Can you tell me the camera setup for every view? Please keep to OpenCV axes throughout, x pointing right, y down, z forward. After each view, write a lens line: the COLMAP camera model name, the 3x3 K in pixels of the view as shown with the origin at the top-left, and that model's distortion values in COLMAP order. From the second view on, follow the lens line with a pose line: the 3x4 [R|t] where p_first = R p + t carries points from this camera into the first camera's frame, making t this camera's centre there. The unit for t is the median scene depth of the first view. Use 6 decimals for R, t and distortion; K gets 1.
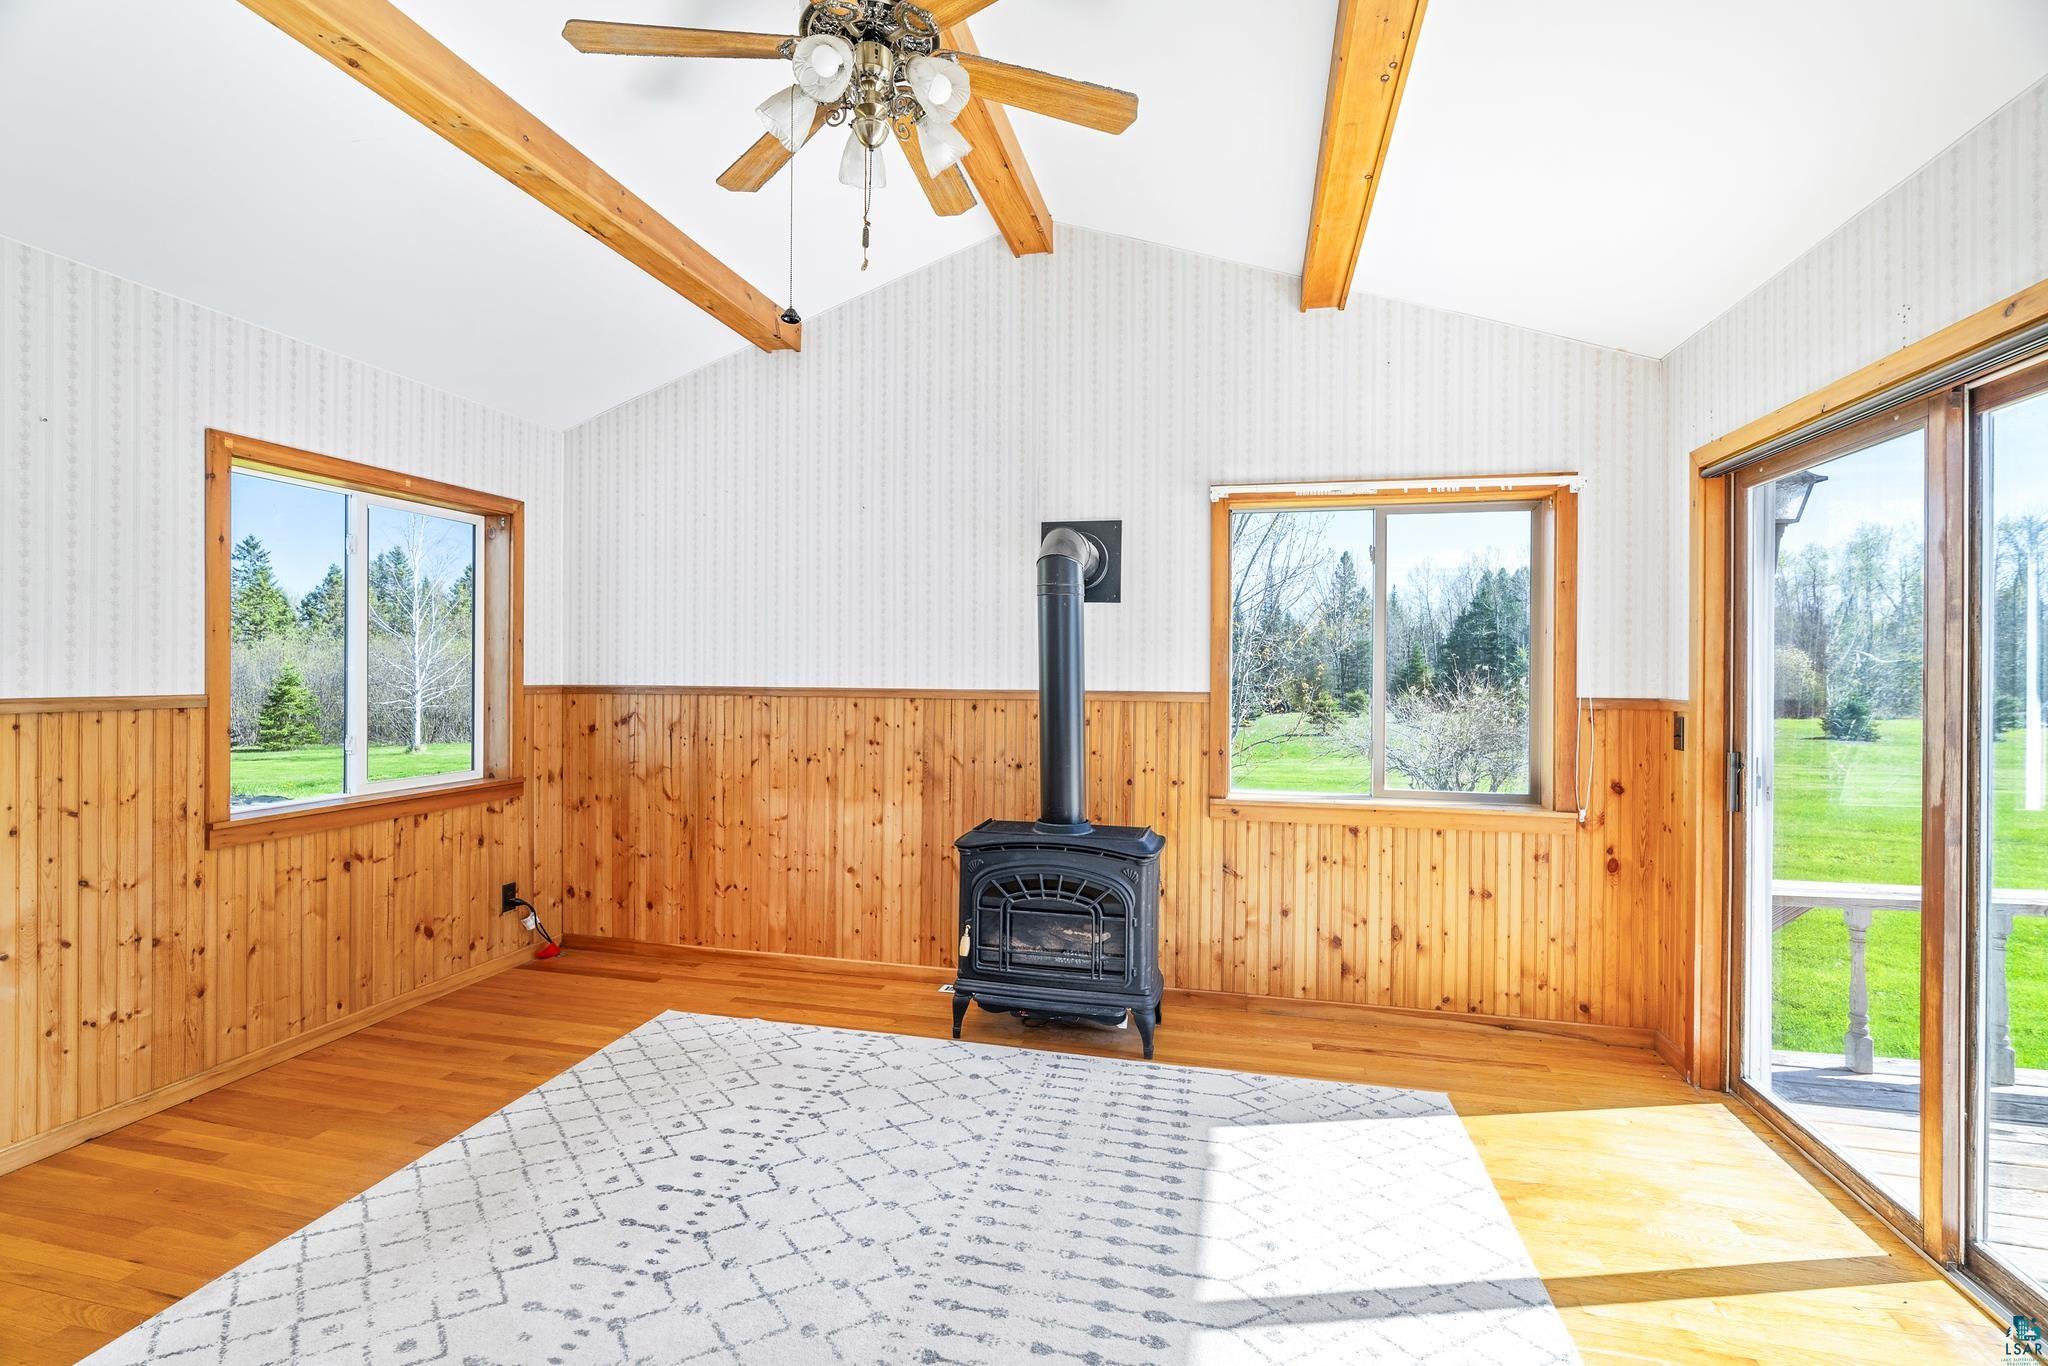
lens RADIAL K [[928.5, 0, 1016.9], [0, 928.5, 672.3], [0, 0, 1]] dist [-0.001137, -0.000164]
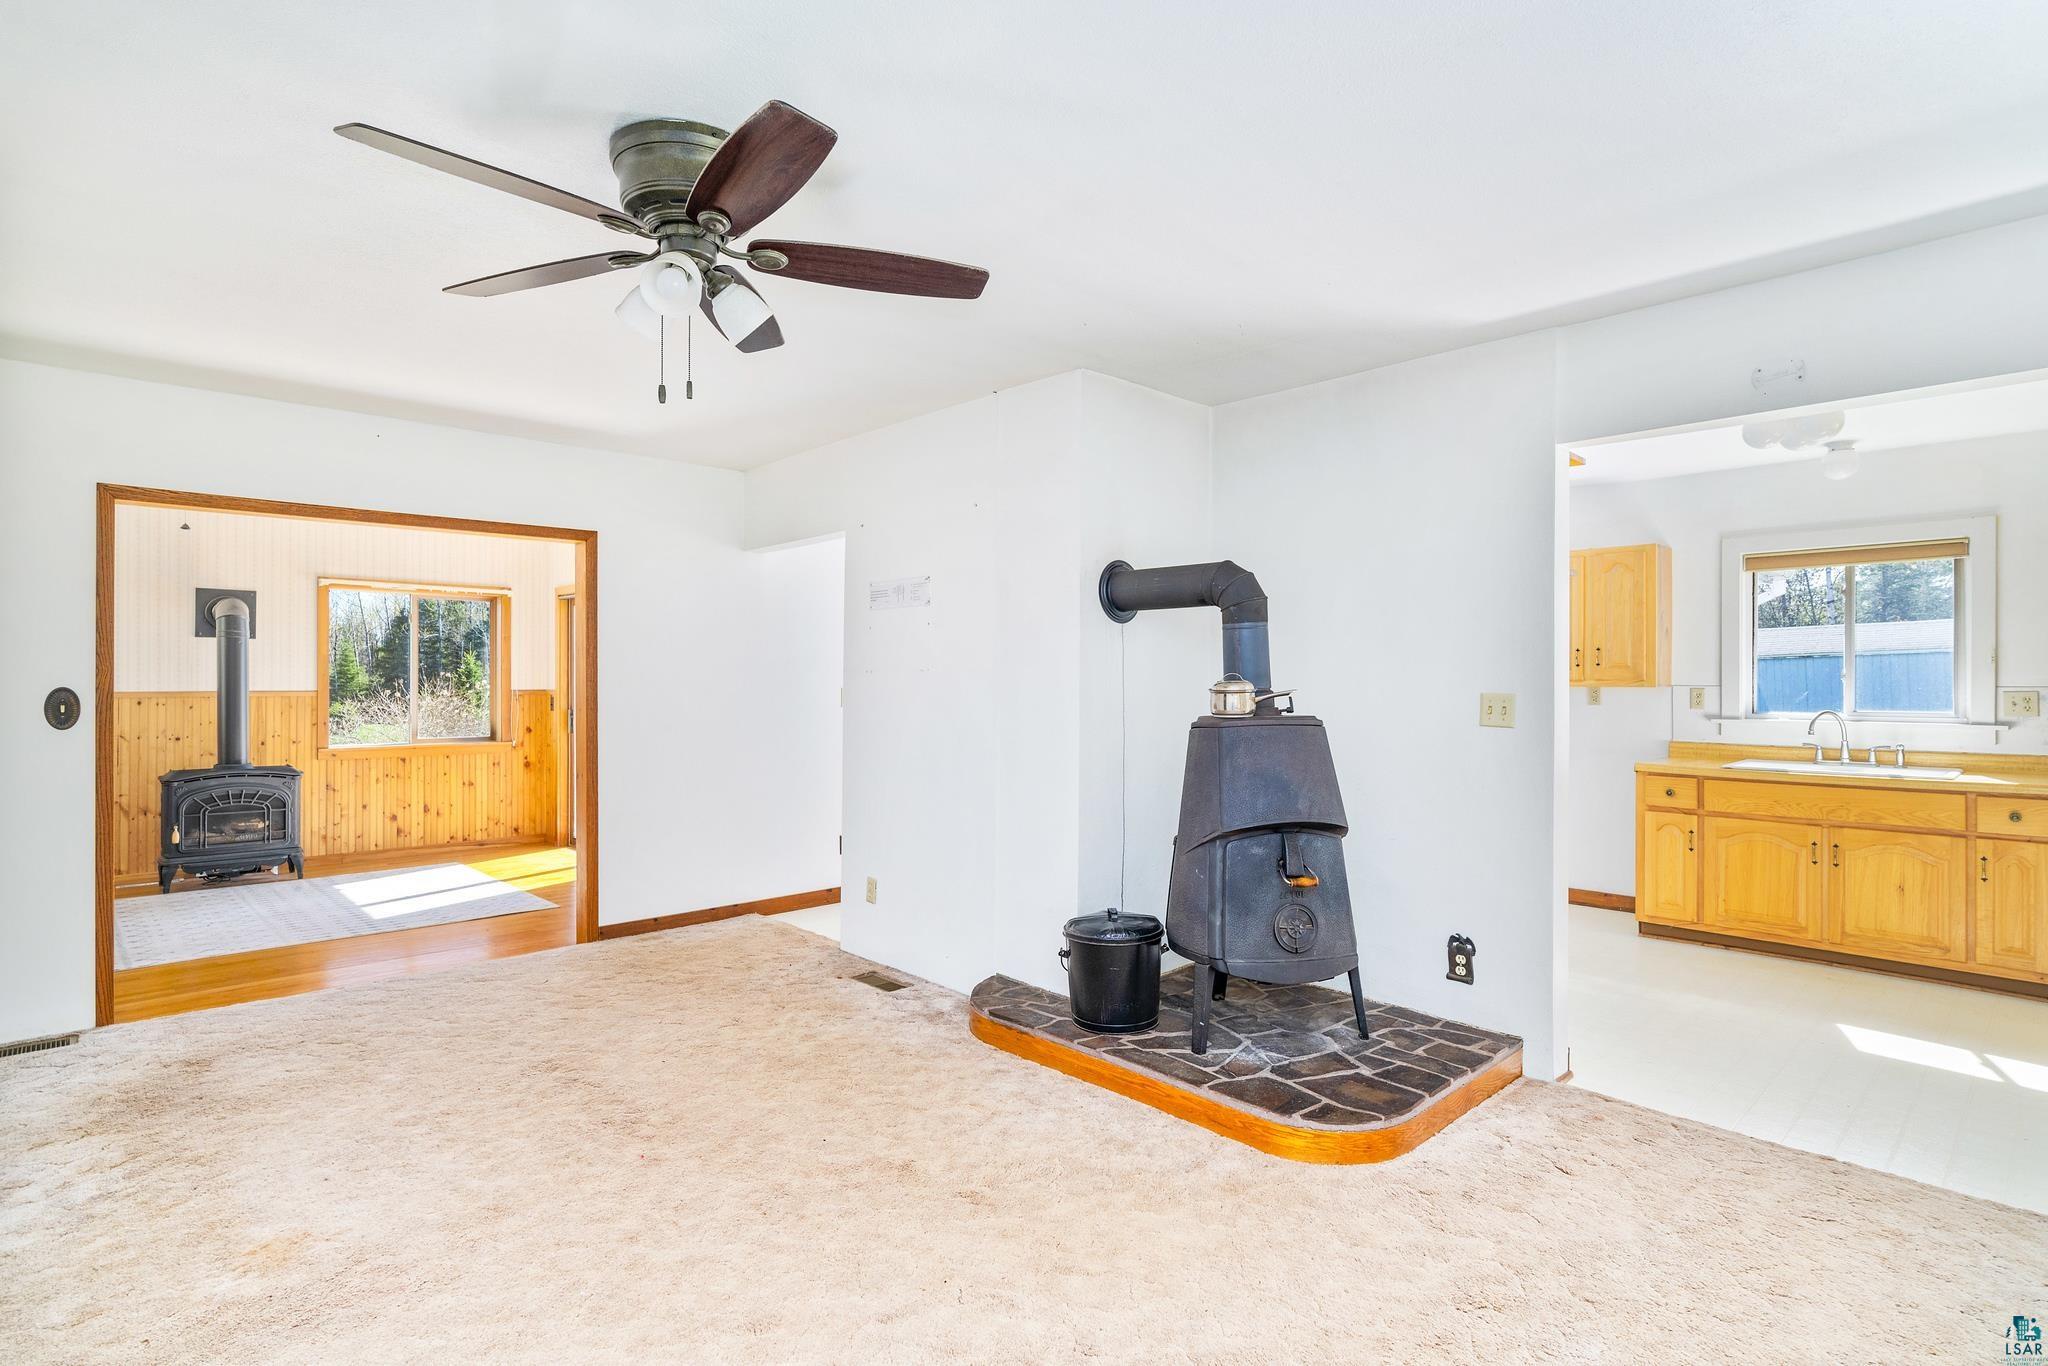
lens RADIAL K [[1032.6, 0, 1017.3], [0, 1032.6, 678.2], [0, 0, 1]] dist [-0.002572, 0.000148]
pose [[0.548058, -0.005545, 0.836422, -0.741217], [0.005244, 0.999981, 0.003193, -0.002051], [-0.836424, 0.002636, 0.548076, -1.268835]]
